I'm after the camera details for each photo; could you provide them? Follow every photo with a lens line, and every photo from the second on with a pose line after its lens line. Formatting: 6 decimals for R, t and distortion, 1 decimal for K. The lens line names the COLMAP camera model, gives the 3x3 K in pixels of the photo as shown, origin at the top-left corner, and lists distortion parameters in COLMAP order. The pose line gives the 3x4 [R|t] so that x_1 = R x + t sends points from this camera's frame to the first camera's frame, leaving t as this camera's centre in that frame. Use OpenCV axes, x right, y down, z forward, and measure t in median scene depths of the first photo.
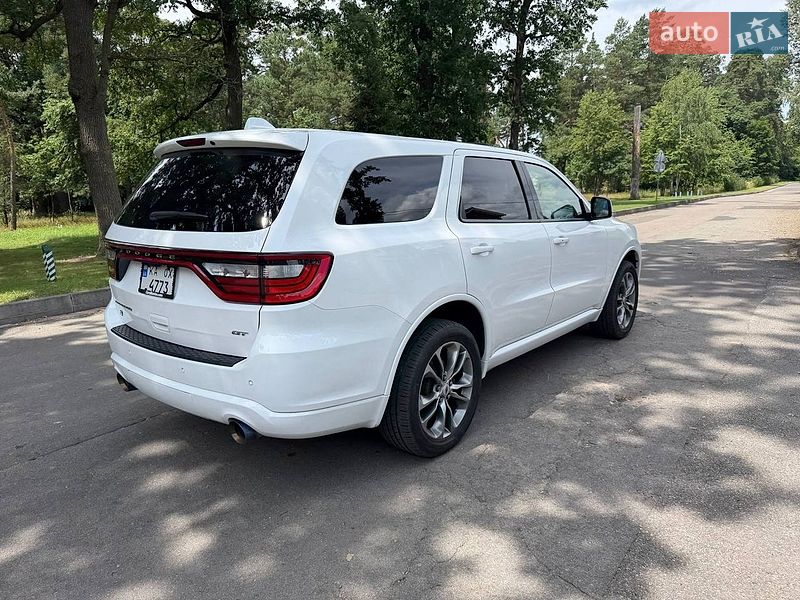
lens RADIAL K [[572.9, 0, 396.4], [0, 572.9, 305.4], [0, 0, 1]] dist [0.027189, -0.038086]
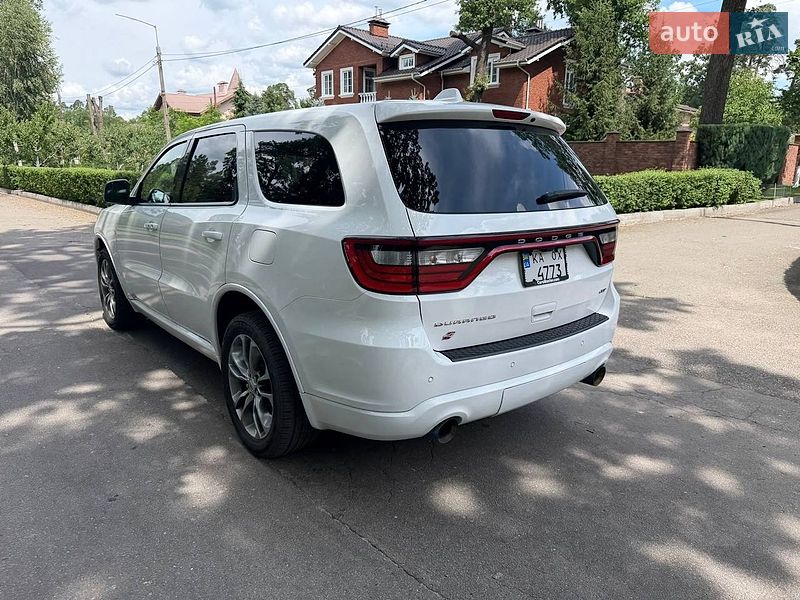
lens RADIAL K [[575.5, 0, 417.4], [0, 575.5, 303.6], [0, 0, 1]] dist [0.008116, -0.009097]
pose [[0.187974, -0.205515, 0.960432, -1.105136], [0.190730, 0.966886, 0.169567, -0.148411], [-0.963477, 0.151309, 0.220947, 0.818418]]
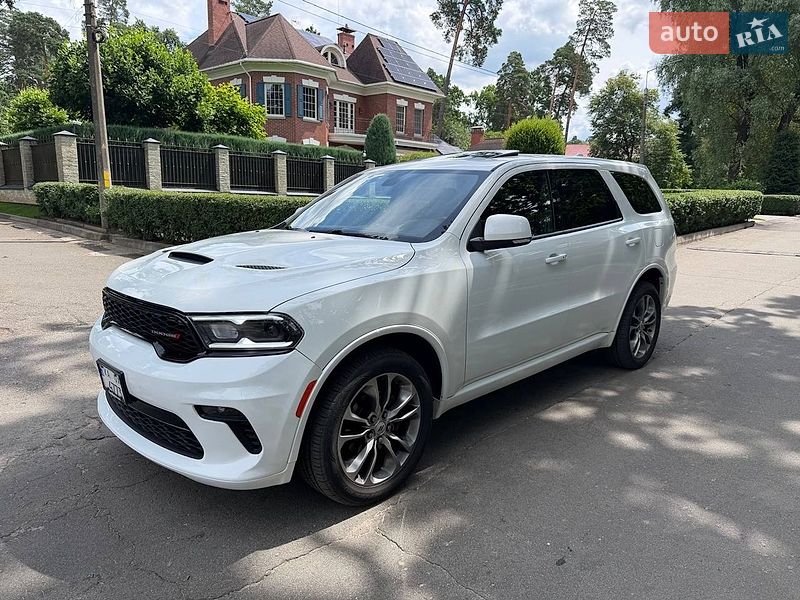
lens RADIAL K [[550.6, 0, 400.6], [0, 550.6, 298.8], [0, 0, 1]] dist [0.056705, -0.069139]
pose [[-0.994977, -0.008939, 0.099702, 0.126061], [0.030197, 0.922804, 0.384084, -0.538666], [-0.095439, 0.385166, -0.917899, 2.569963]]
